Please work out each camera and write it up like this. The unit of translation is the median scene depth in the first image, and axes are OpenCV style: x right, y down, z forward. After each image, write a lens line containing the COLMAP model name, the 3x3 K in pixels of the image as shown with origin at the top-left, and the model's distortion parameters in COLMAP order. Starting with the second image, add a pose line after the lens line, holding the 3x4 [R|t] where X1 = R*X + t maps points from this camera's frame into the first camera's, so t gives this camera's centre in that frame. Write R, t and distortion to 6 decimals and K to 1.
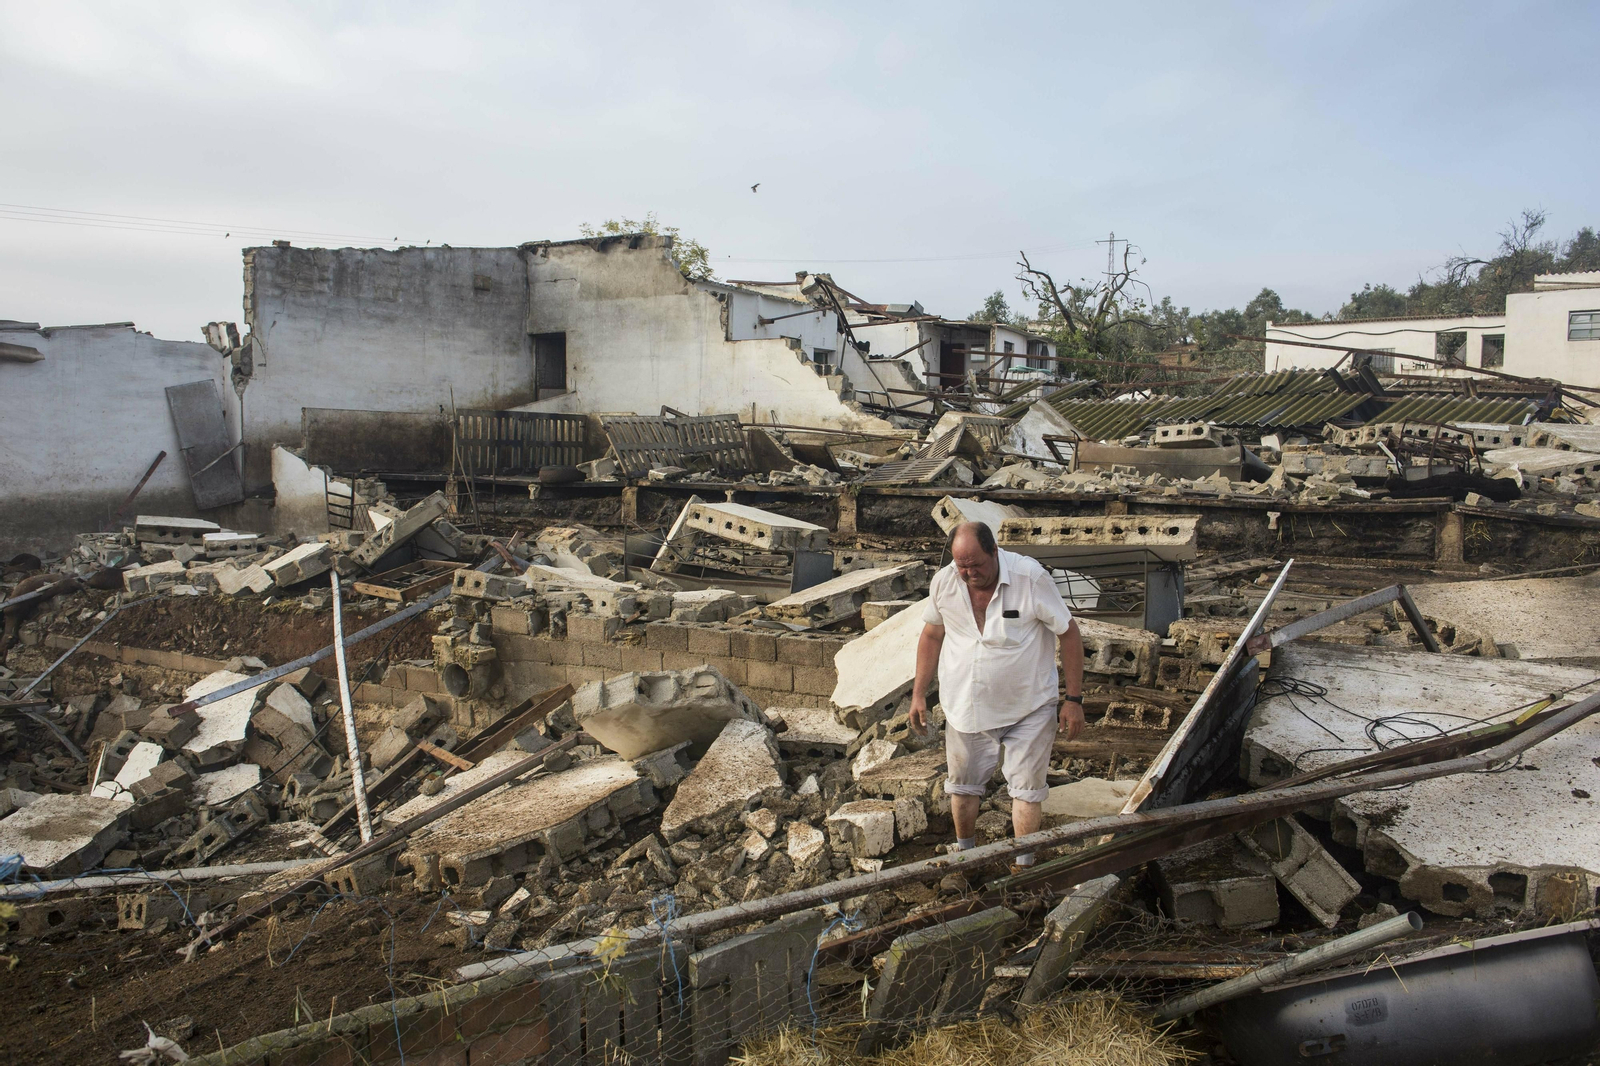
lens RADIAL K [[1211.7, 0, 800.0], [0, 1211.7, 533.0], [0, 0, 1]] dist [-0.042697, 0.006201]
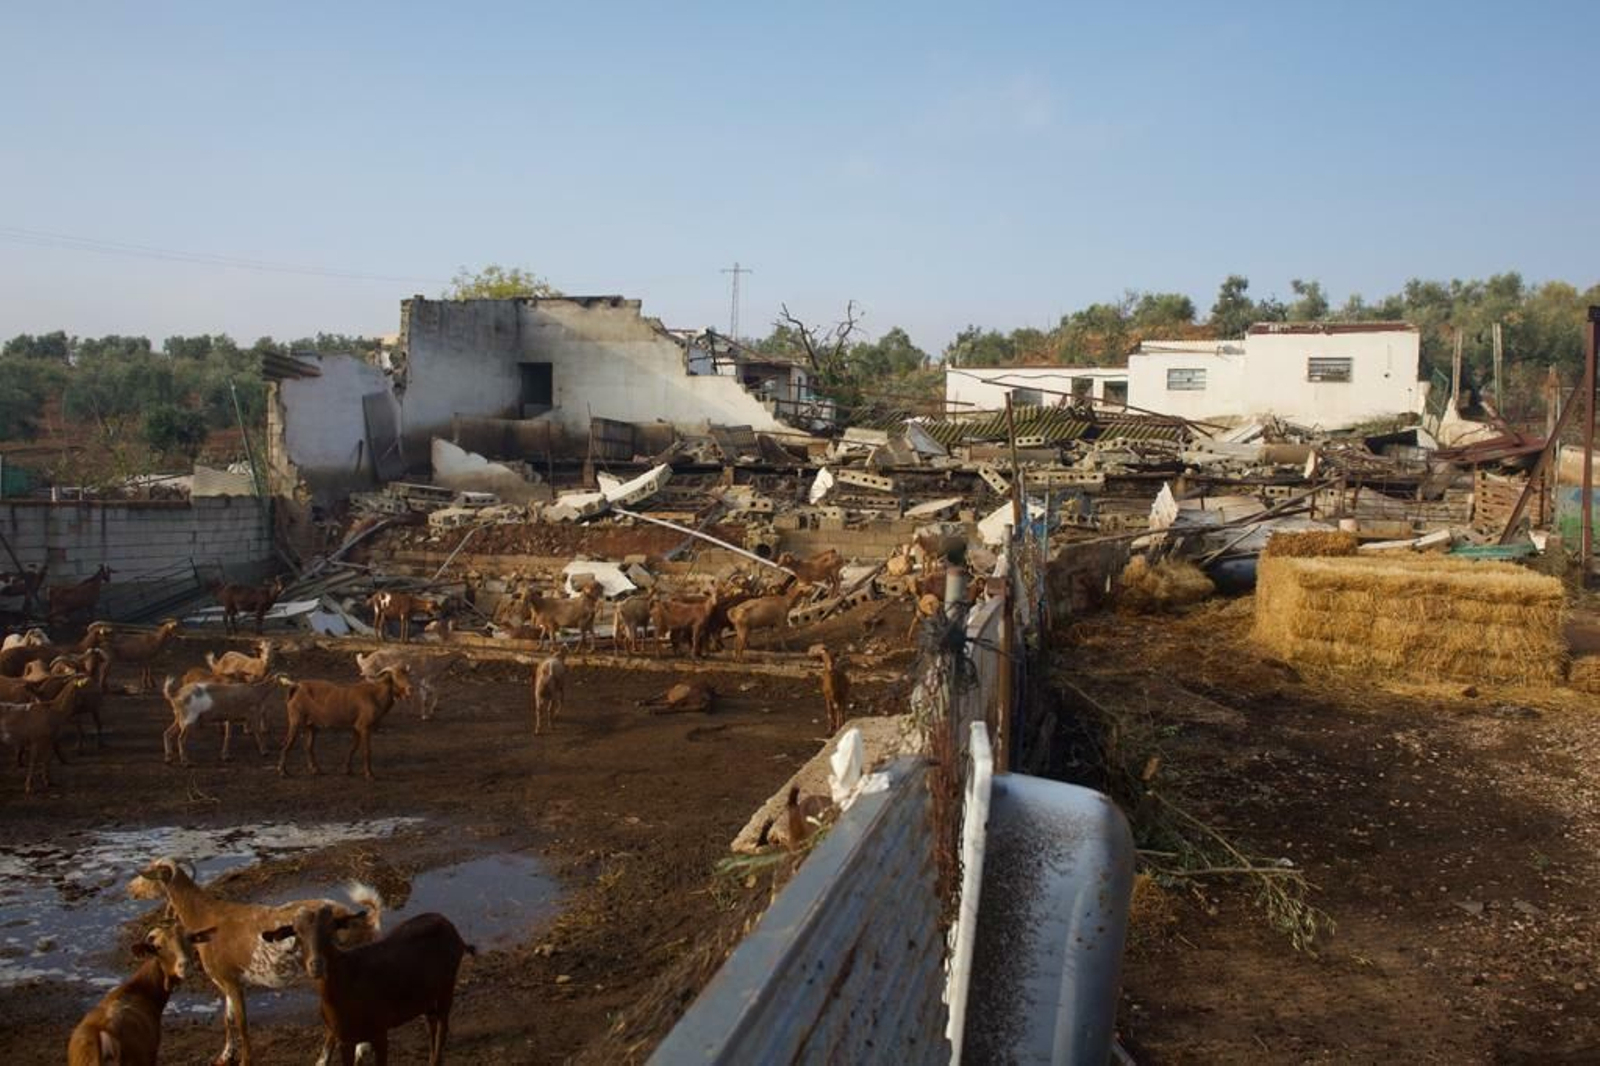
lens RADIAL K [[1211.7, 0, 800.0], [0, 1211.7, 533.0], [0, 0, 1]] dist [-0.042697, 0.006201]
pose [[0.952154, -0.000967, 0.305618, -0.452704], [0.005896, 0.999867, -0.015207, 0.065158], [-0.305562, 0.016282, 0.952033, -0.511567]]
